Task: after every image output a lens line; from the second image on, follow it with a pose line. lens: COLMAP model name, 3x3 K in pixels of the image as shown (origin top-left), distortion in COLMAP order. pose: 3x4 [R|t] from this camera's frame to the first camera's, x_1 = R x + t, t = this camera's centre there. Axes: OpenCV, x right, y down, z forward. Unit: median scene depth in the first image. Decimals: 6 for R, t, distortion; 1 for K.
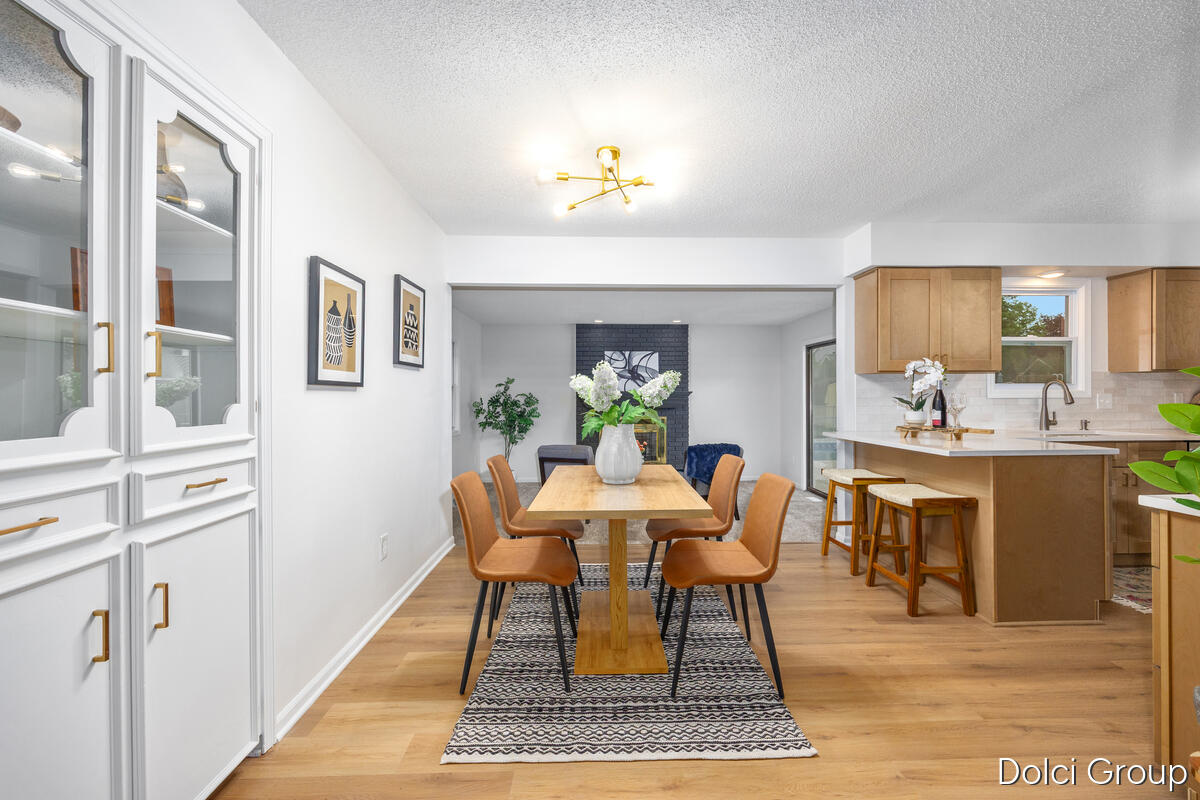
lens RADIAL K [[479.8, 0, 600.6], [0, 479.8, 390.5], [0, 0, 1]] dist [0.000499, -0.000023]
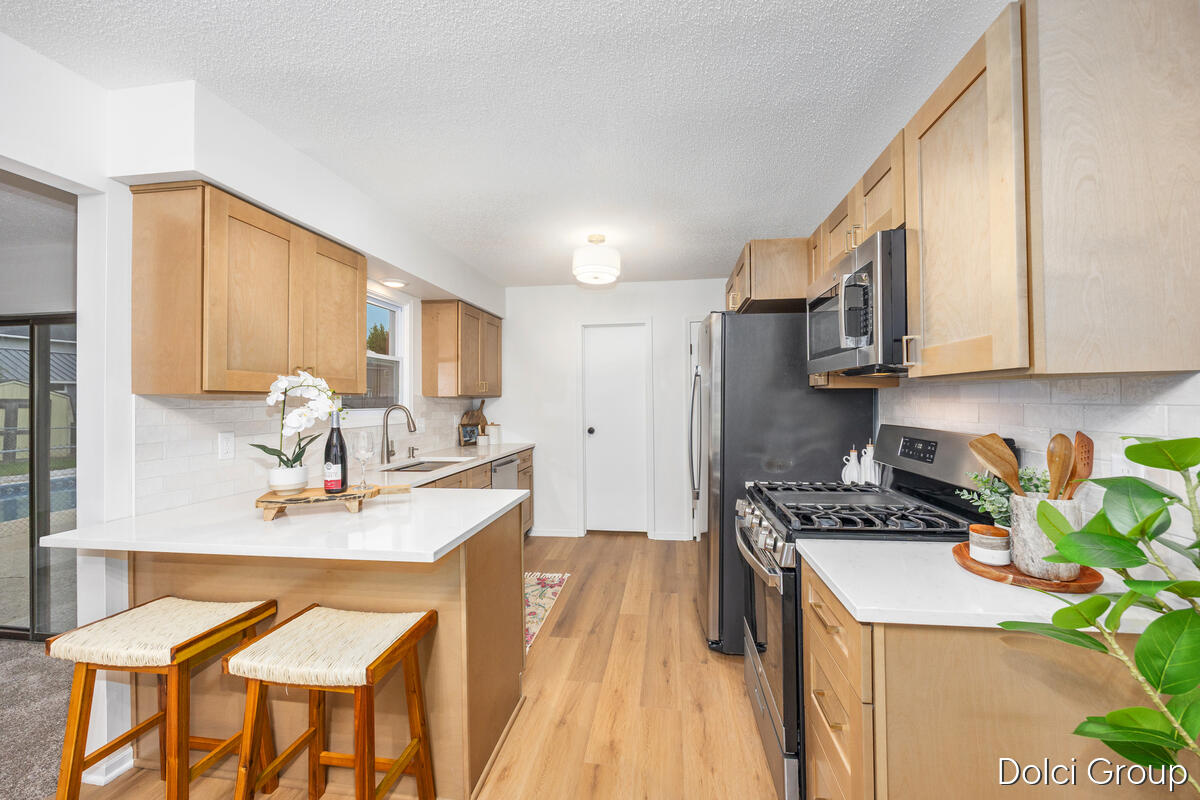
lens RADIAL K [[479.8, 0, 602.6], [0, 479.8, 397.6], [0, 0, 1]] dist [0.000499, -0.000023]
pose [[0.177423, 0.009008, 0.984094, 0.175383], [-0.004616, 0.999955, -0.008321, -0.033295], [-0.984124, -0.003066, 0.177456, 0.540397]]
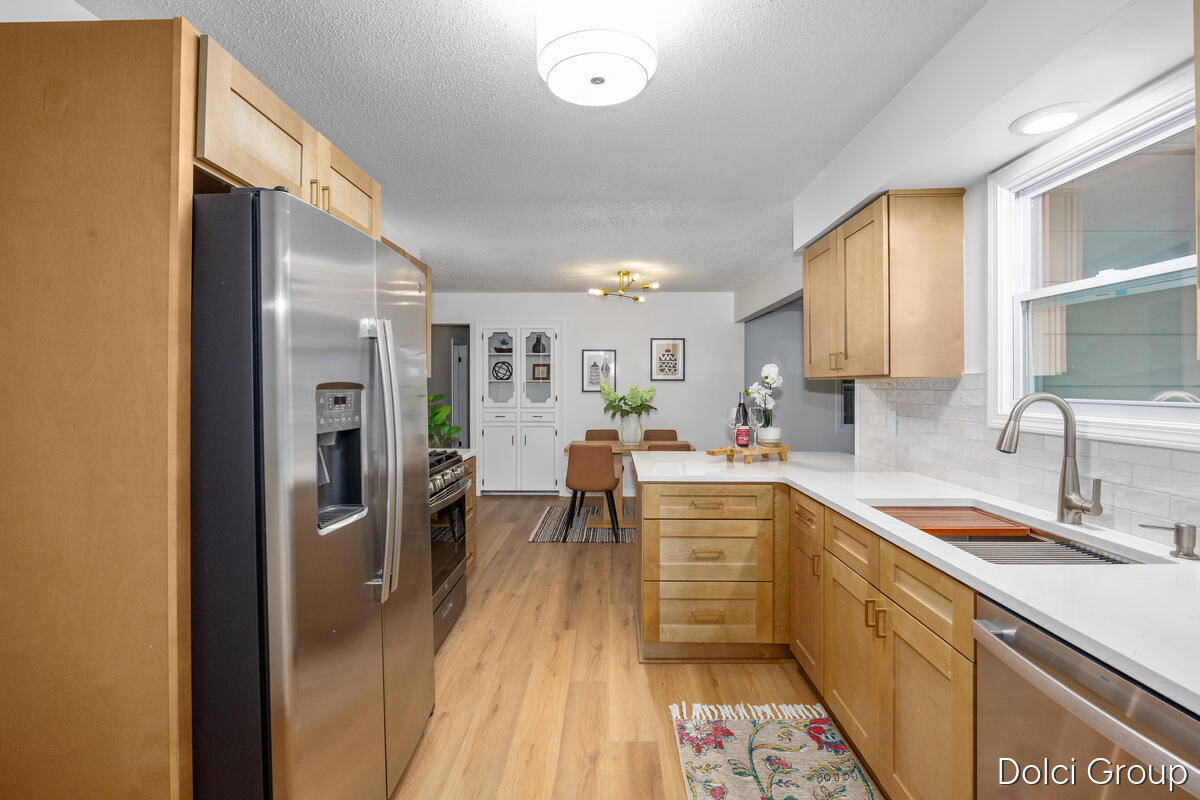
lens RADIAL K [[531.0, 0, 608.9], [0, 531.0, 389.8], [0, 0, 1]] dist [0.001304, 0.000707]
pose [[-0.041602, 0.013267, -0.999046, 1.566592], [0.013670, 0.999826, 0.012708, -0.039115], [0.999041, -0.013128, -0.041776, 0.749756]]
